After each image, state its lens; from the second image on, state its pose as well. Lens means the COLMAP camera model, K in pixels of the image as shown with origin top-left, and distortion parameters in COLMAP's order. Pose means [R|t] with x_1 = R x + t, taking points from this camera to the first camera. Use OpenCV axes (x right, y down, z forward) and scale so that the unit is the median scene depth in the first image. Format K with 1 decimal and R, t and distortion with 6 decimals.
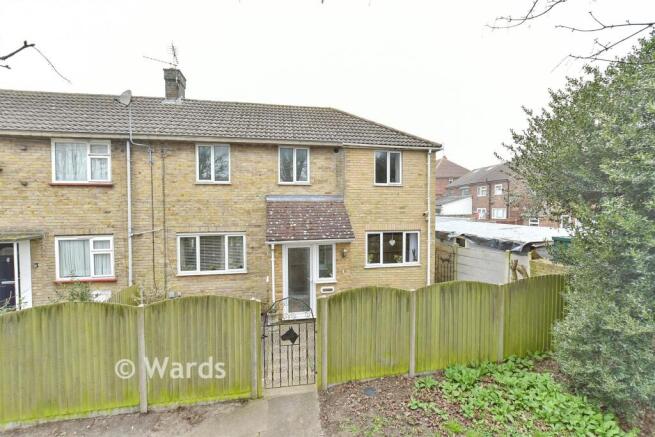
lens RADIAL K [[307.0, 0, 310.6], [0, 307.0, 219.2], [0, 0, 1]] dist [-0.009562, 0.000587]
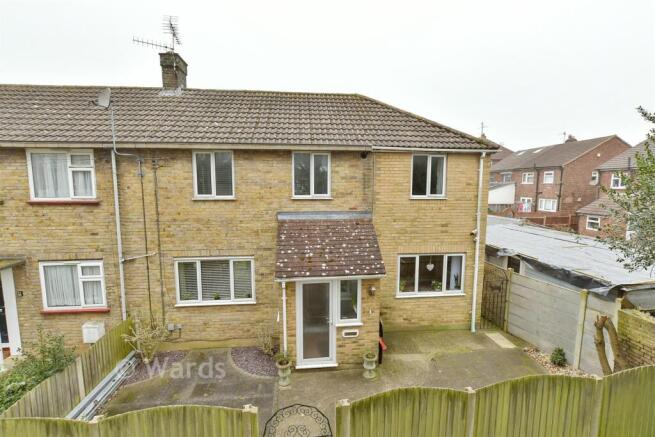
lens RADIAL K [[307.0, 0, 310.6], [0, 307.0, 219.2], [0, 0, 1]] dist [-0.009562, 0.000587]
pose [[0.997166, 0.009340, -0.074646, 0.006452], [-0.002647, 0.996005, 0.089263, -0.138010], [0.075181, -0.088813, 0.993207, 0.186964]]
